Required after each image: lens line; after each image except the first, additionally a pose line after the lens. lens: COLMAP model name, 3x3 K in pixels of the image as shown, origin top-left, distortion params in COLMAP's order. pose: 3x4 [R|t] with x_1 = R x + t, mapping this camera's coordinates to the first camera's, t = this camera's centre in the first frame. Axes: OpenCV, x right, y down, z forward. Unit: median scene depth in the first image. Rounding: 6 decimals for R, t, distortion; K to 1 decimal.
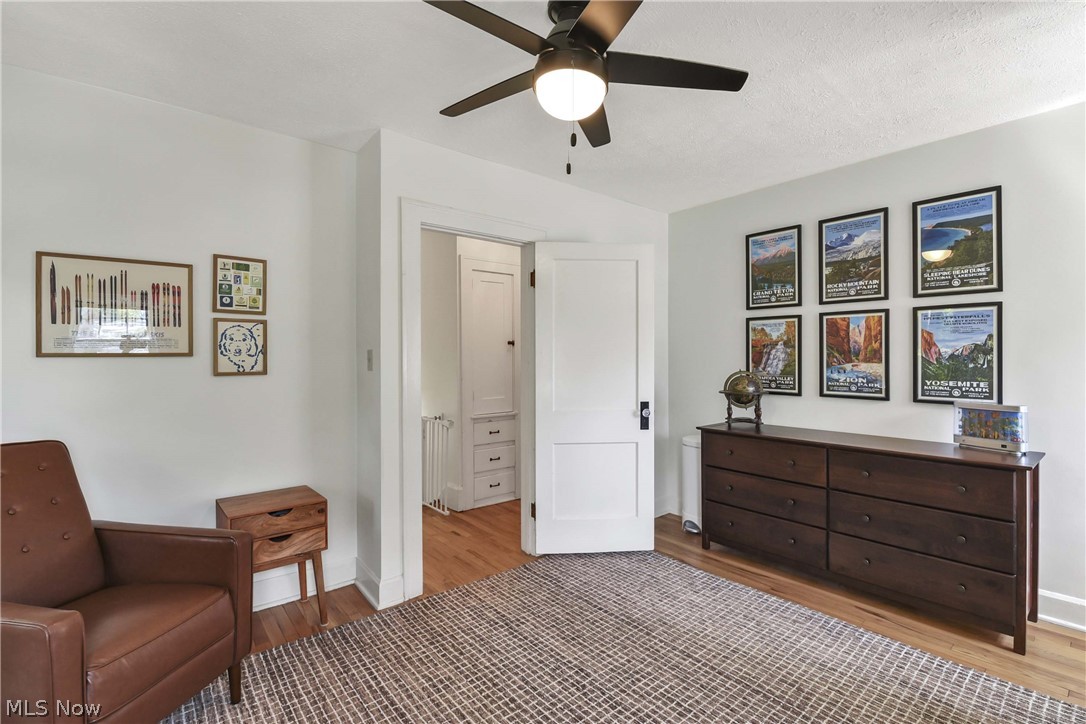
lens RADIAL K [[495.9, 0, 544.5], [0, 495.9, 358.7], [0, 0, 1]] dist [-0.007603, -0.008360]
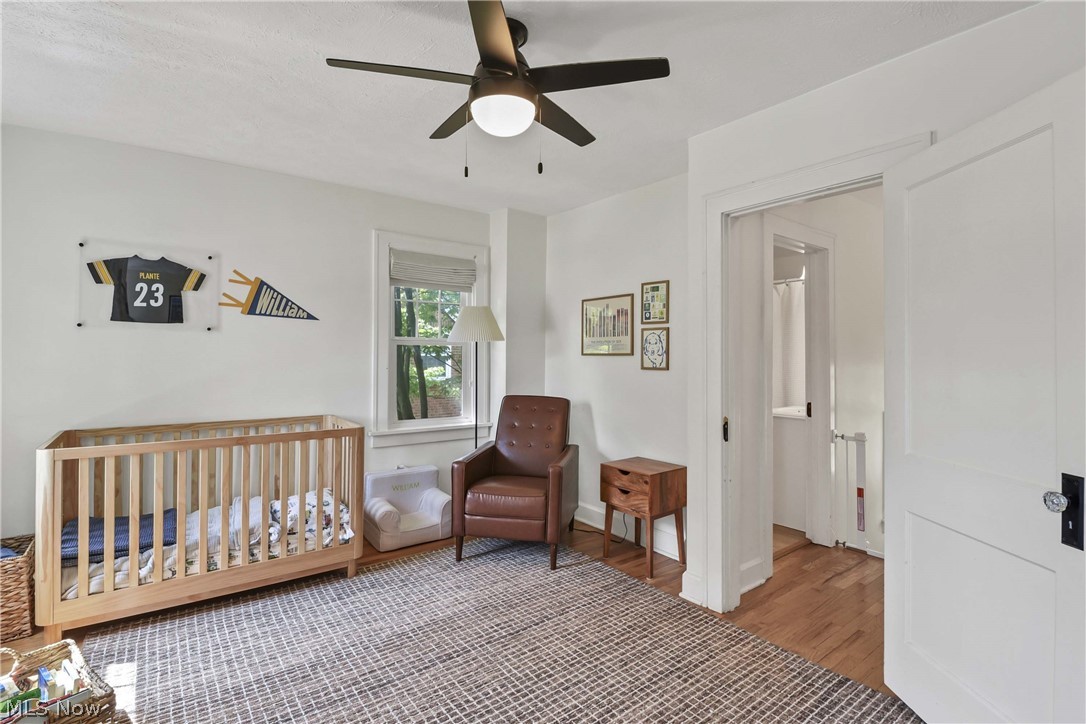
lens RADIAL K [[503.6, 0, 544.3], [0, 503.6, 355.7], [0, 0, 1]] dist [-0.001803, -0.000208]
pose [[-0.029066, 0.003177, -0.999572, 0.764724], [-0.009739, 0.999947, 0.003461, -0.007030], [0.999530, 0.009836, -0.029033, 0.750292]]
